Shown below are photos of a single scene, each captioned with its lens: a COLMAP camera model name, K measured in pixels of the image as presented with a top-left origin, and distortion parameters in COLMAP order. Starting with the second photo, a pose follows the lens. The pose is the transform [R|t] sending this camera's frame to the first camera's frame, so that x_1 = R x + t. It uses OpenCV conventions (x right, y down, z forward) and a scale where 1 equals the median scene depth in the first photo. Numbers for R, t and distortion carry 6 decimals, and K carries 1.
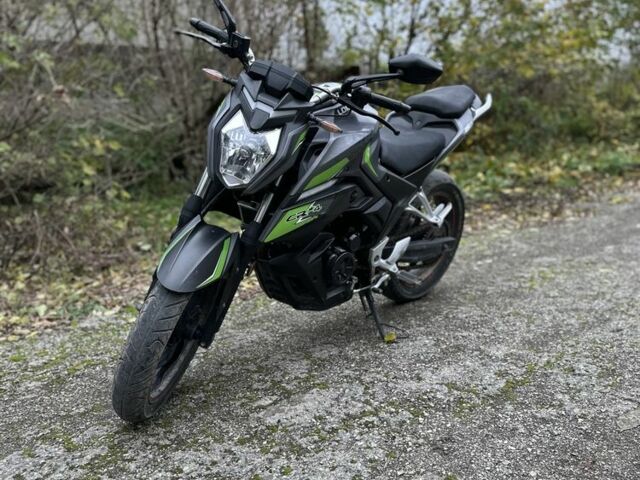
lens RADIAL K [[473.0, 0, 320.0], [0, 473.0, 240.0], [0, 0, 1]] dist [0.003350, -0.175084]
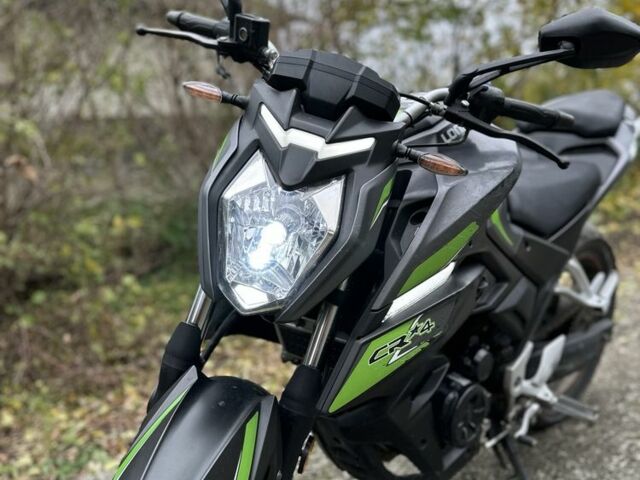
lens RADIAL K [[473.0, 0, 320.0], [0, 473.0, 240.0], [0, 0, 1]] dist [0.003350, -0.175084]
pose [[0.990611, -0.096404, -0.096933, -0.060926], [0.085058, 0.989711, -0.115052, -0.111505], [0.107027, 0.105727, 0.988619, 0.487657]]
